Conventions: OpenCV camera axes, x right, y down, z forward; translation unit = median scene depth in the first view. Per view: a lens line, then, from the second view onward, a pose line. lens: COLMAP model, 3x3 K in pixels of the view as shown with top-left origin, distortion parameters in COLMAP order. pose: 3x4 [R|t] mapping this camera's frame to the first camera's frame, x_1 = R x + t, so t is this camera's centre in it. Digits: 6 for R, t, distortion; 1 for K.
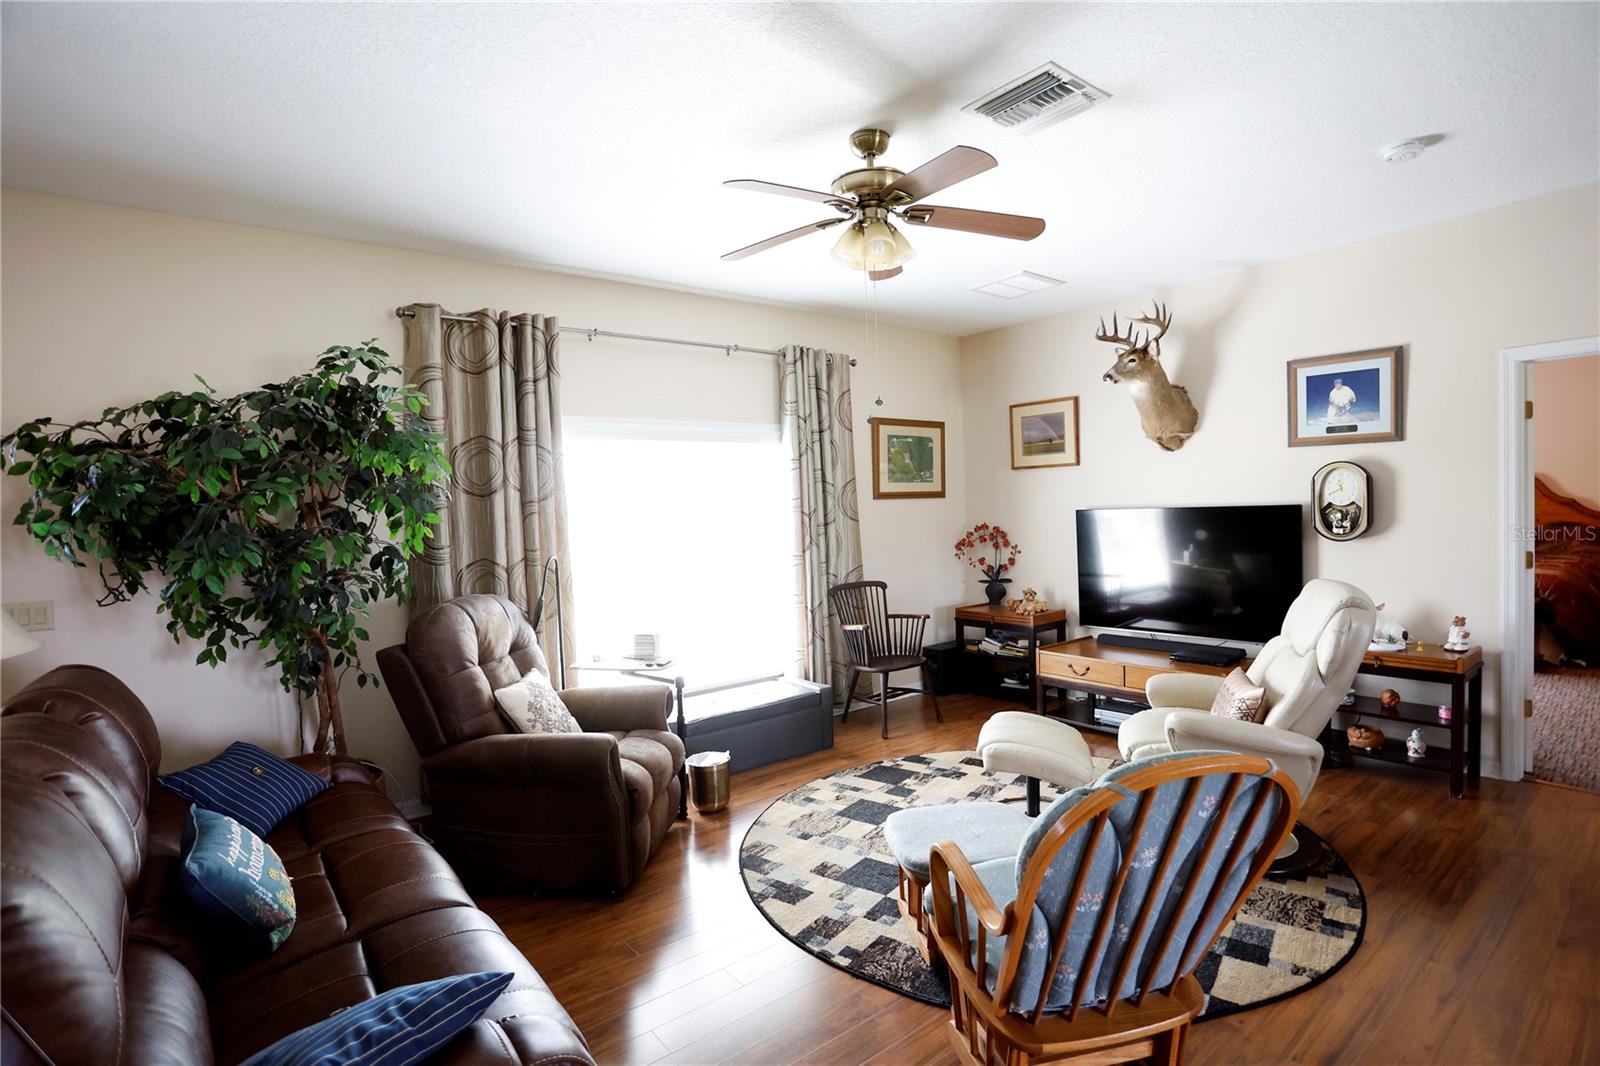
lens RADIAL K [[780.8, 0, 807.1], [0, 780.8, 549.0], [0, 0, 1]] dist [-0.001883, -0.000038]
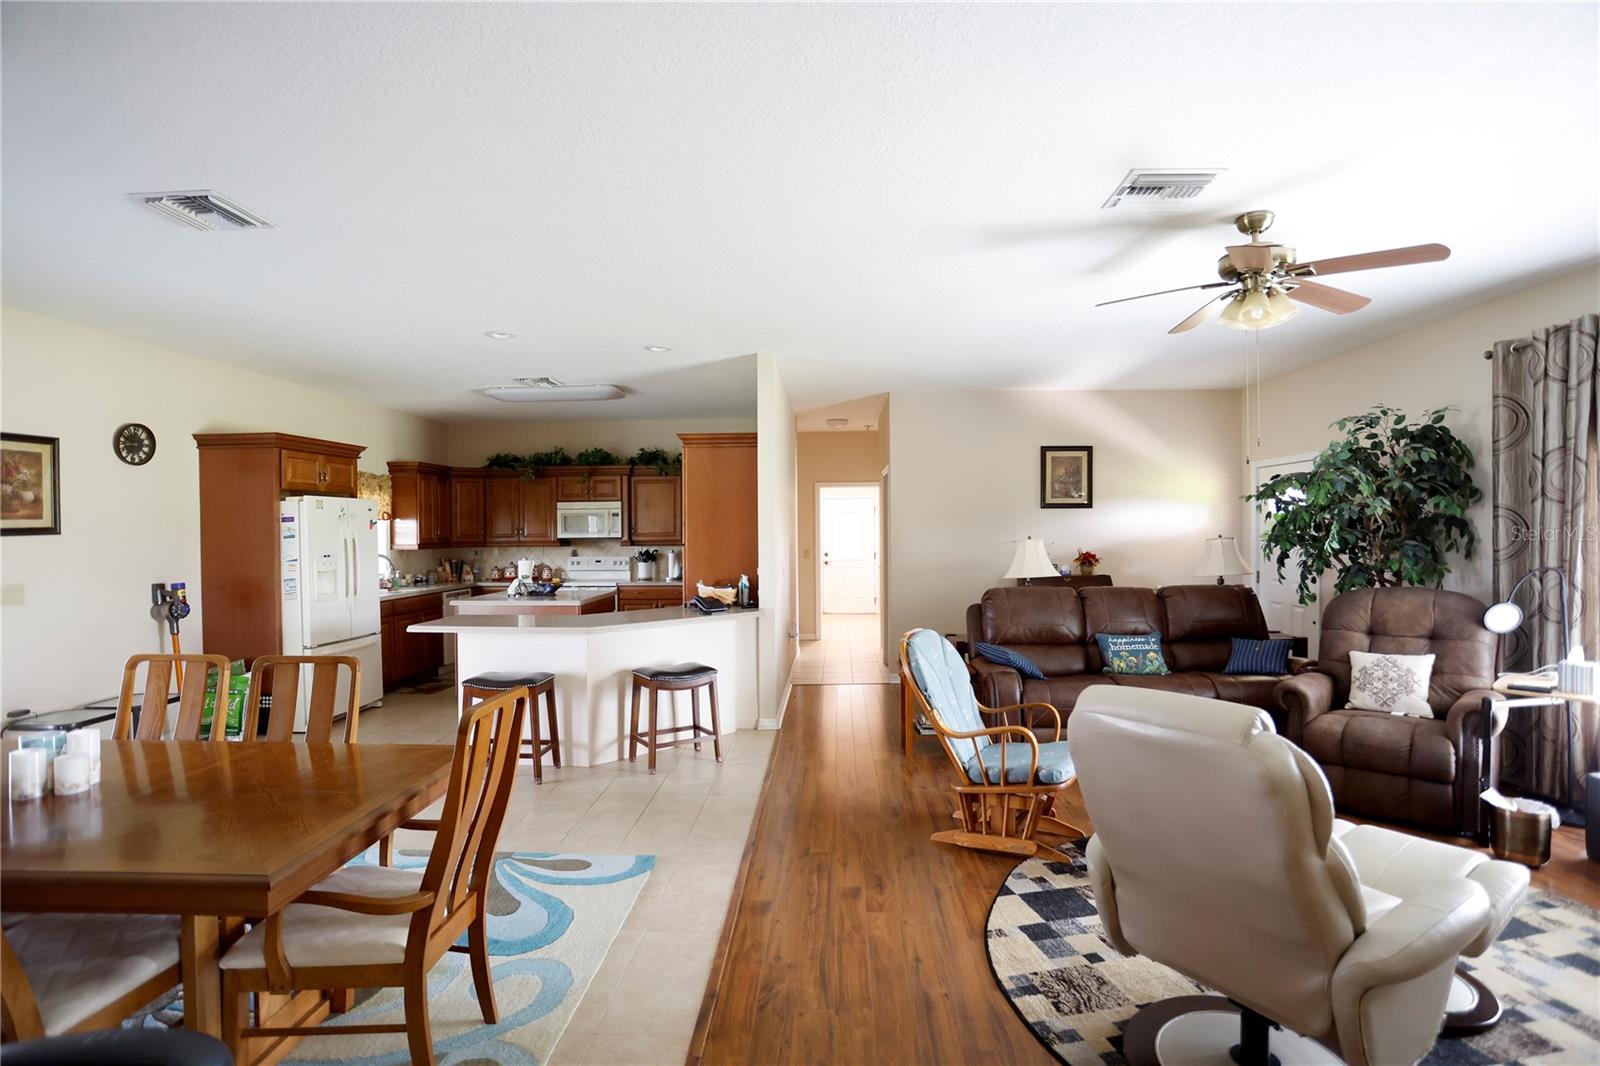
lens RADIAL K [[780.8, 0, 807.1], [0, 780.8, 549.0], [0, 0, 1]] dist [-0.001883, -0.000038]
pose [[-0.670684, 0.050757, -0.740004, 1.498660], [-0.001788, 0.997543, 0.070041, -0.115908], [0.741741, 0.048298, -0.668945, 1.380209]]
